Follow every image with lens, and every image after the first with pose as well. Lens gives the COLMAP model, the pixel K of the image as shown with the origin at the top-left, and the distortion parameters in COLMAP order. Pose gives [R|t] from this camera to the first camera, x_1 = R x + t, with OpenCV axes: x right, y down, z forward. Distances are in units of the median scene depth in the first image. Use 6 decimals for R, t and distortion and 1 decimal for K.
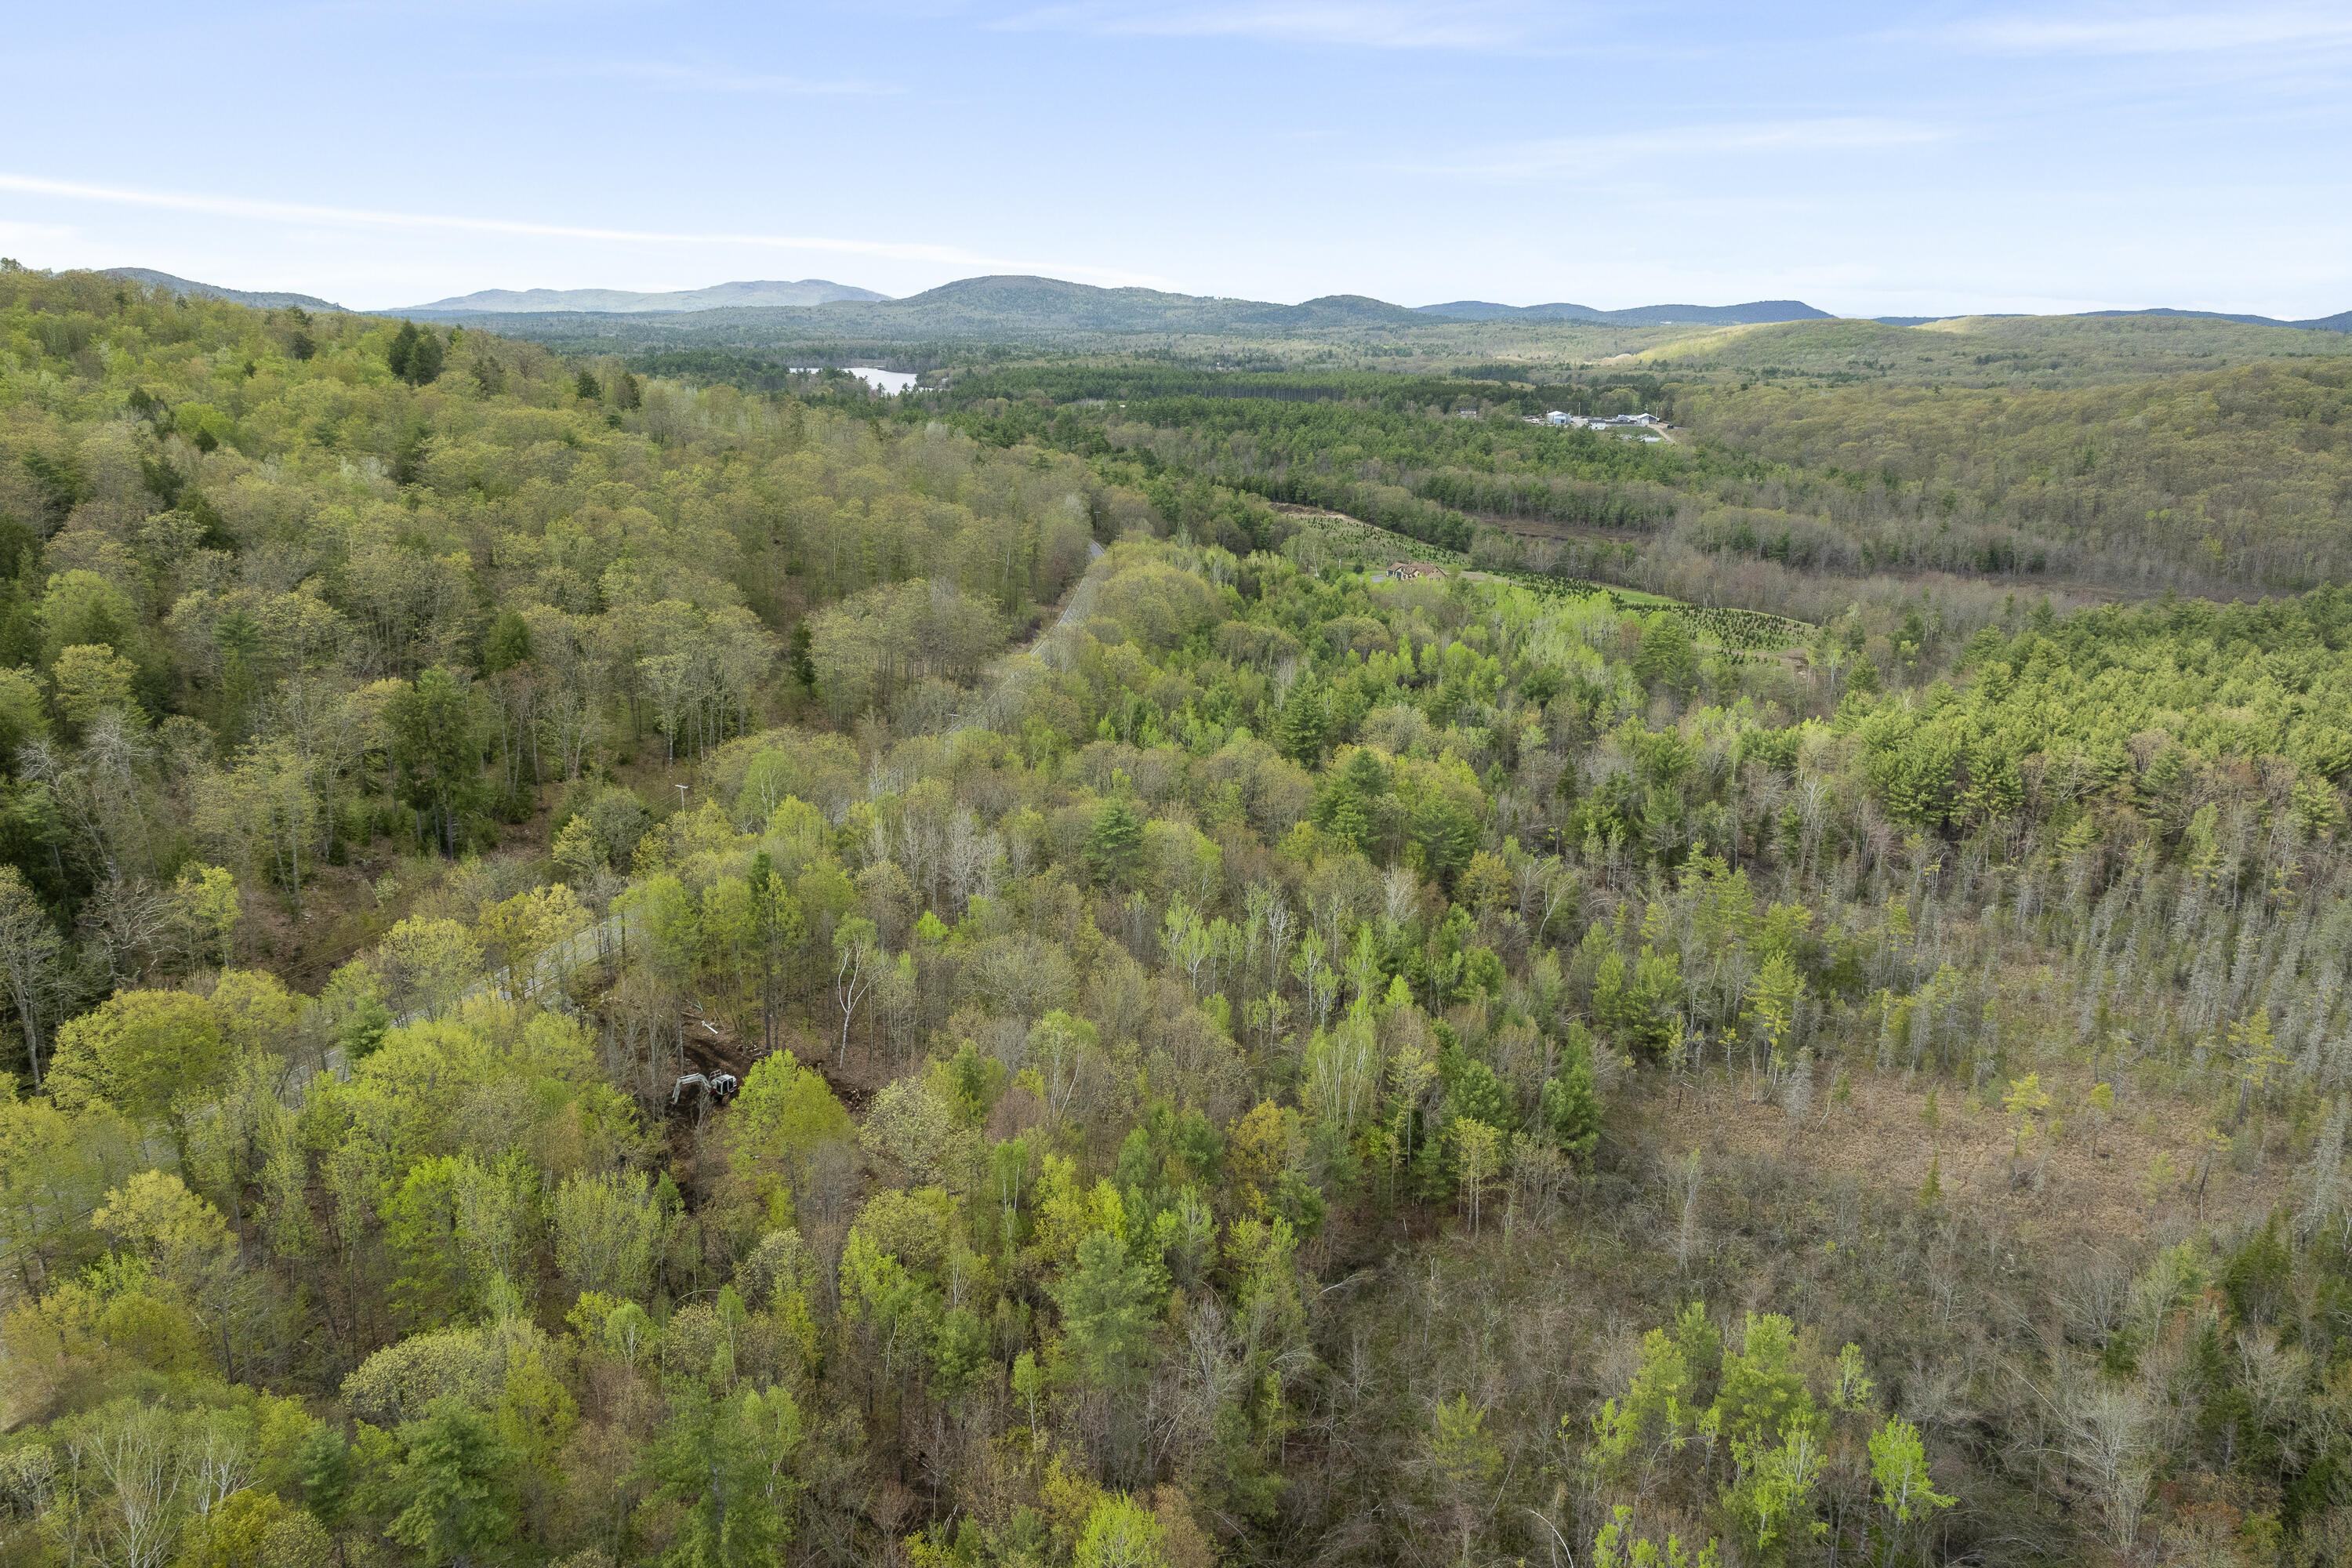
lens RADIAL K [[1628.3, 0, 1184.0], [0, 1628.3, 785.0], [0, 0, 1]] dist [-0.000133, -0.006270]
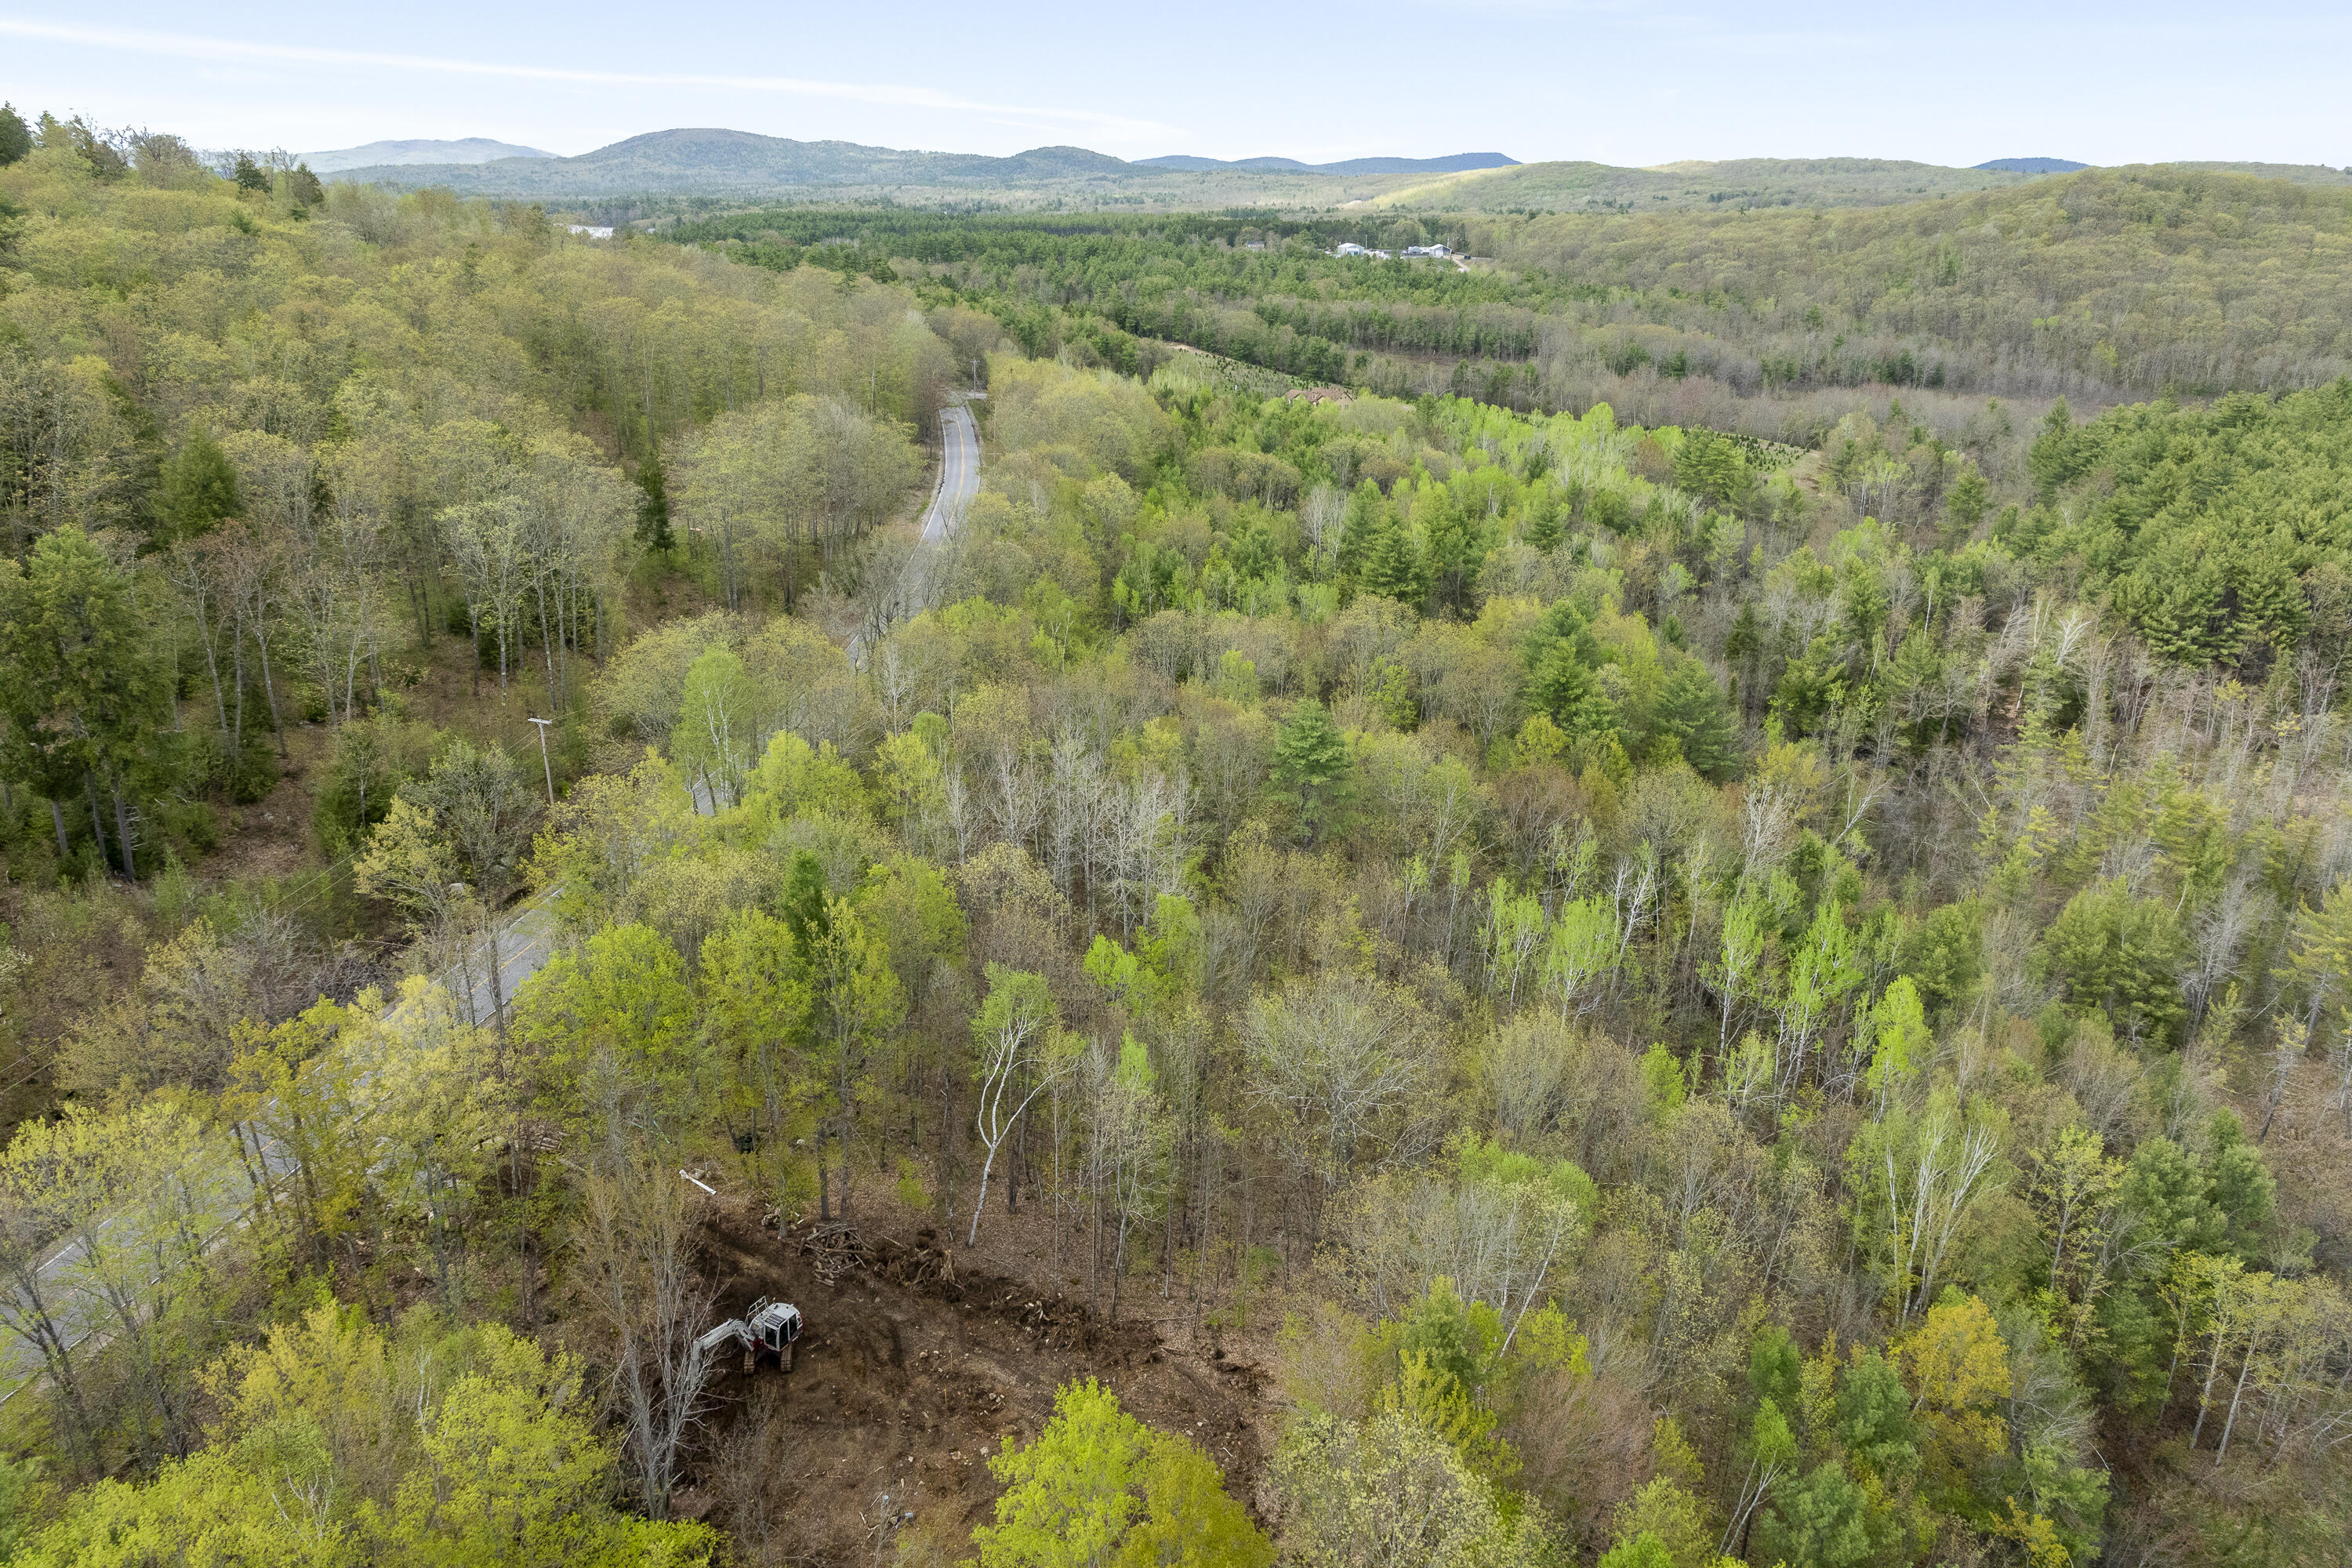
lens RADIAL K [[1626.5, 0, 1176.0], [0, 1626.5, 784.0], [0, 0, 1]] dist [-0.003006, -0.006861]
pose [[0.985855, -0.066085, 0.154022, -0.058186], [0.053834, 0.995145, 0.082396, -0.004179], [-0.158719, -0.072939, 0.984626, 0.128090]]
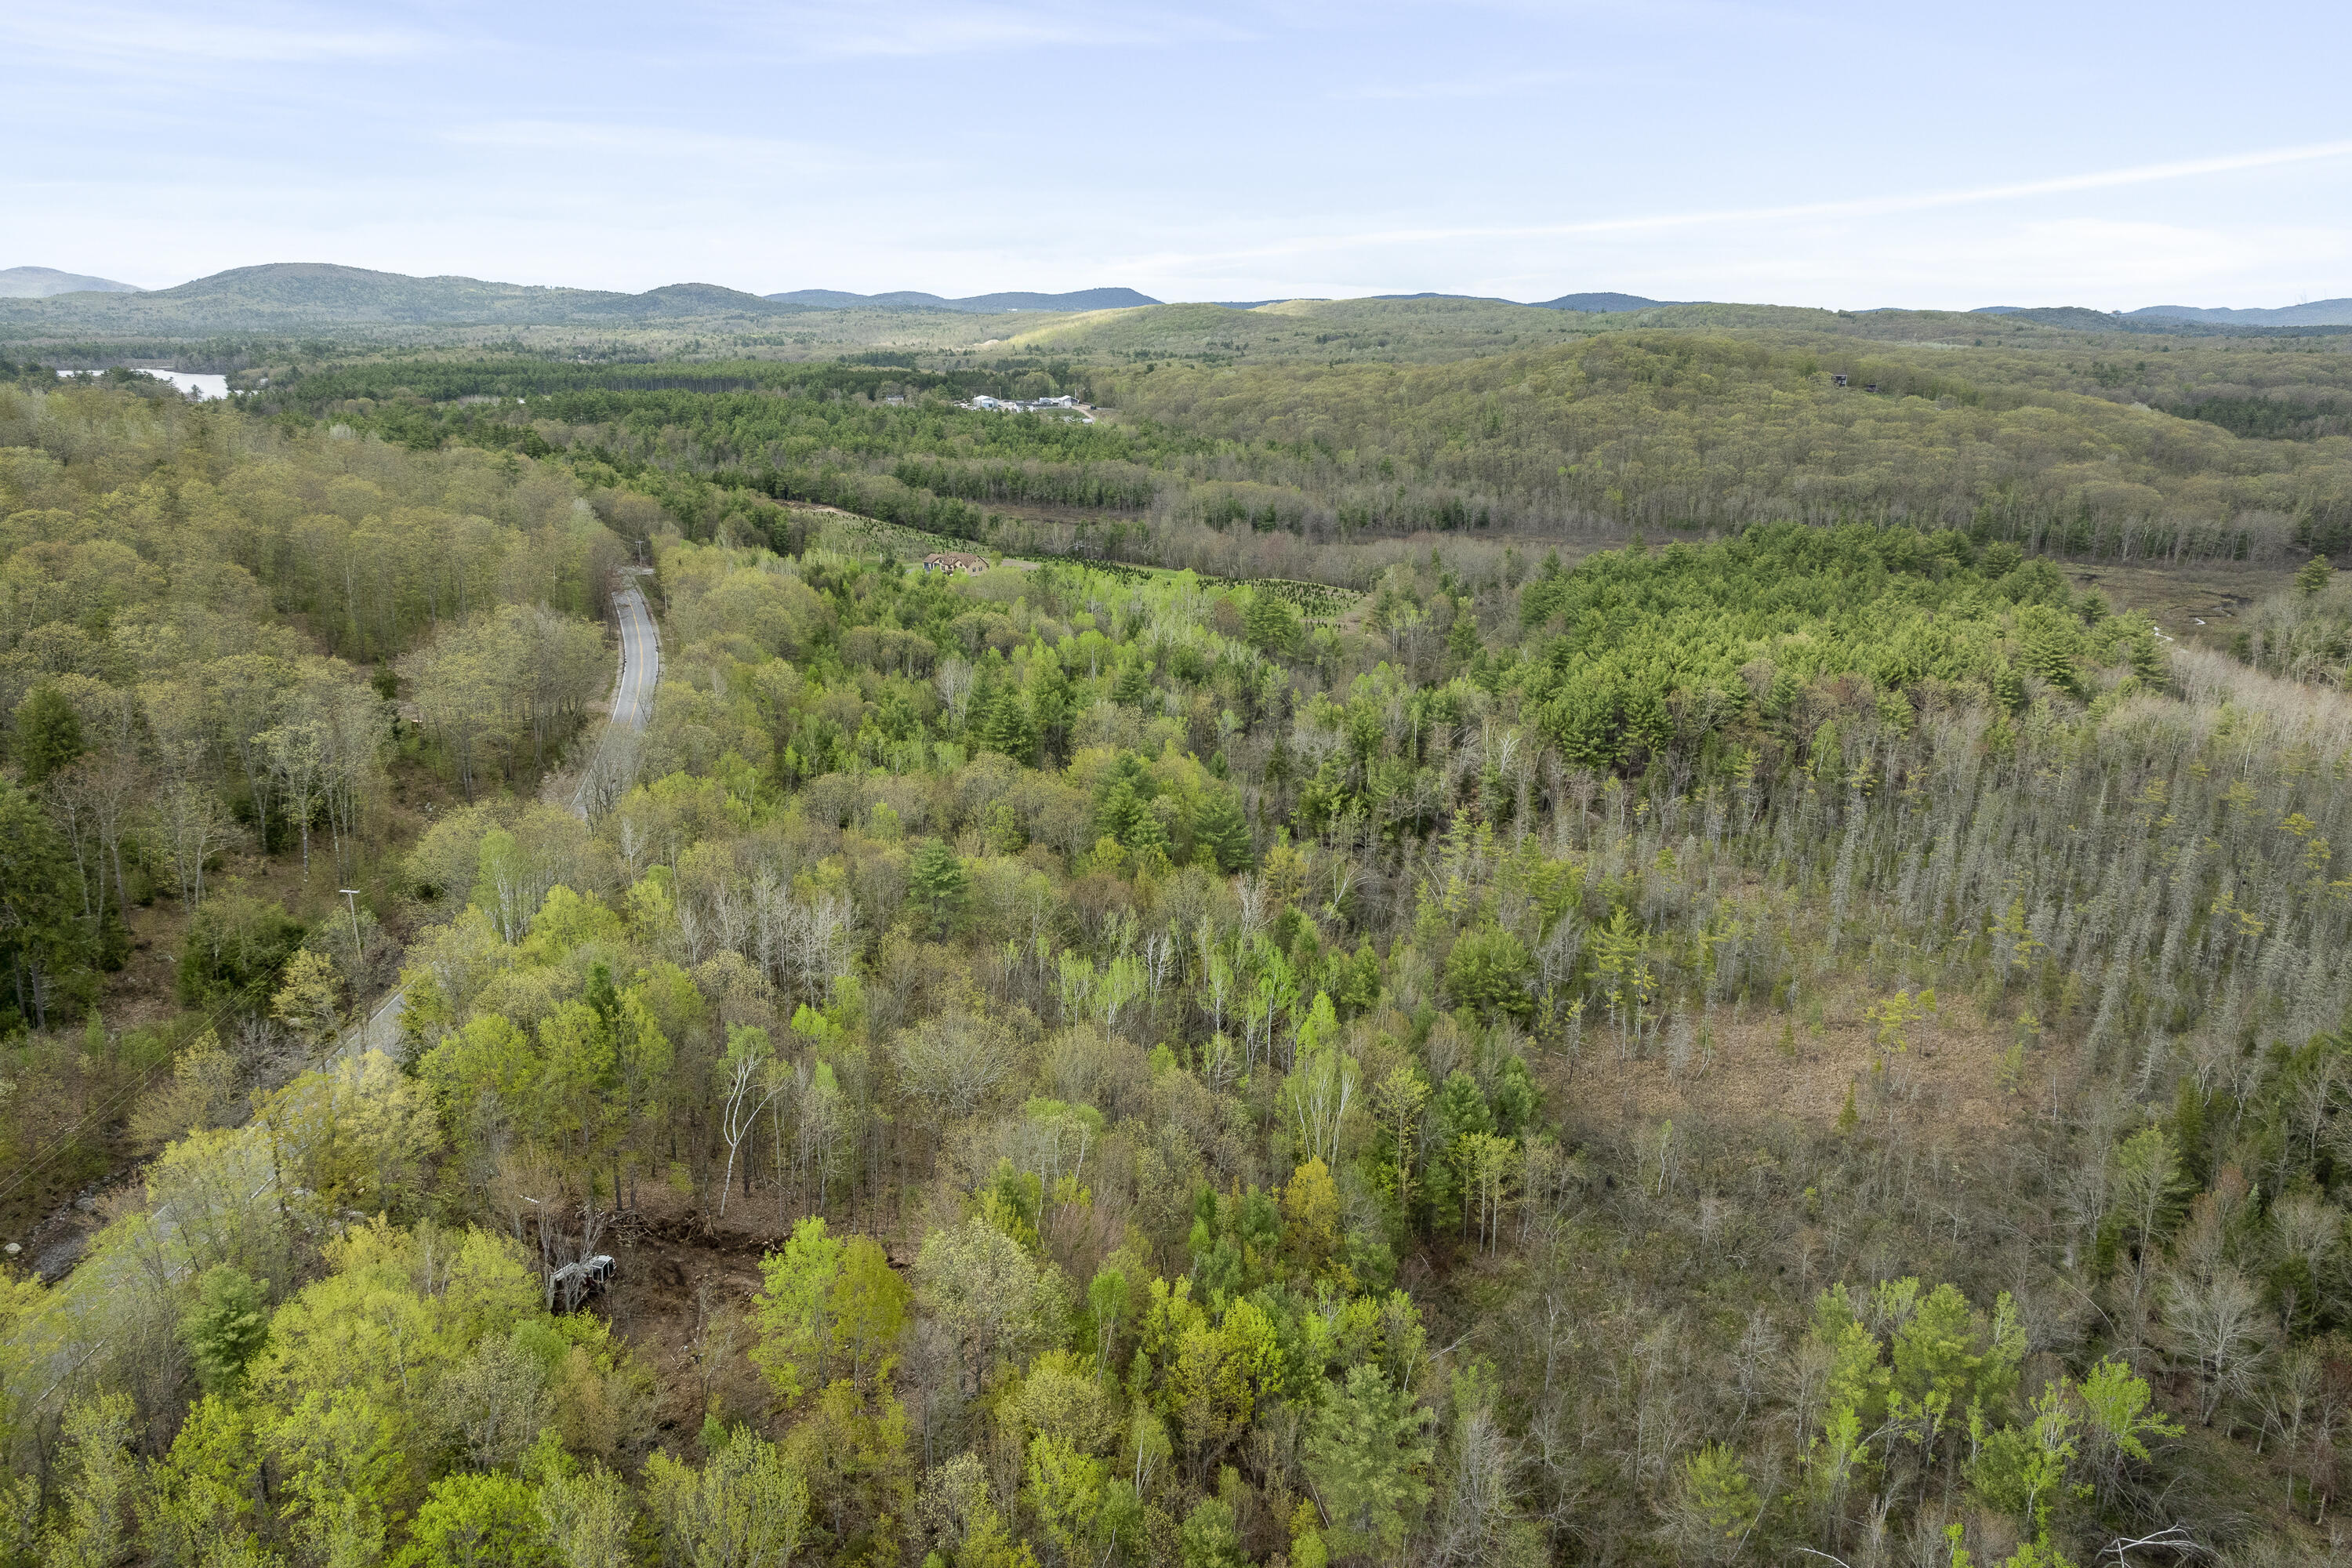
lens RADIAL K [[1626.5, 0, 1176.0], [0, 1626.5, 784.0], [0, 0, 1]] dist [-0.003006, -0.006861]
pose [[0.929146, -0.111121, 0.352617, -0.070260], [0.108889, 0.993708, 0.026227, -0.009188], [-0.353313, 0.014027, 0.935400, 0.044883]]
